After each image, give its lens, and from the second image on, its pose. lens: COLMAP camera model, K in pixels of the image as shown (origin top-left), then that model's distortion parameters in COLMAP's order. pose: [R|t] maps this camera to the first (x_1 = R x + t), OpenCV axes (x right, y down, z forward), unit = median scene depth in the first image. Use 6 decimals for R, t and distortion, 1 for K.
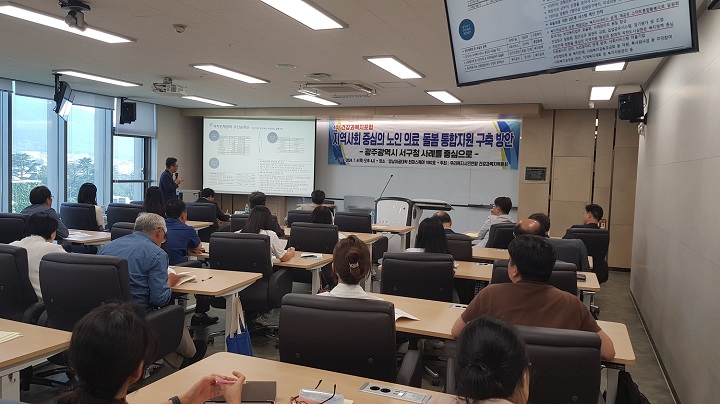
lens RADIAL K [[567.3, 0, 362.7], [0, 567.3, 202.0], [0, 0, 1]] dist [0.032985, -0.067026]
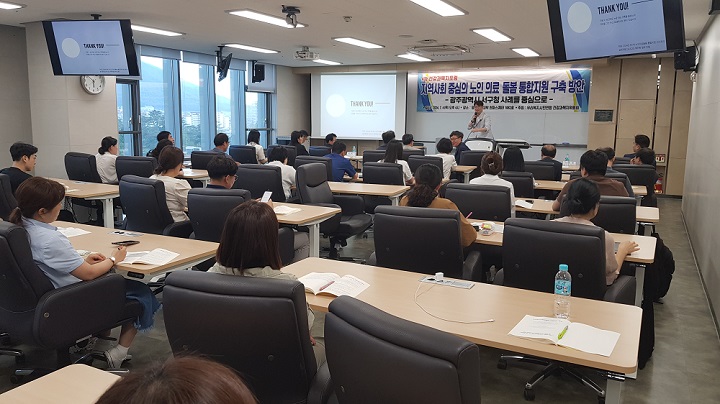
lens RADIAL K [[567.3, 0, 353.9], [0, 567.3, 207.8], [0, 0, 1]] dist [0.032985, -0.067026]
pose [[0.992998, -0.003334, -0.118086, -0.061842], [0.015279, 0.994830, 0.100401, 0.012608], [0.117140, -0.101502, 0.987915, -0.215163]]
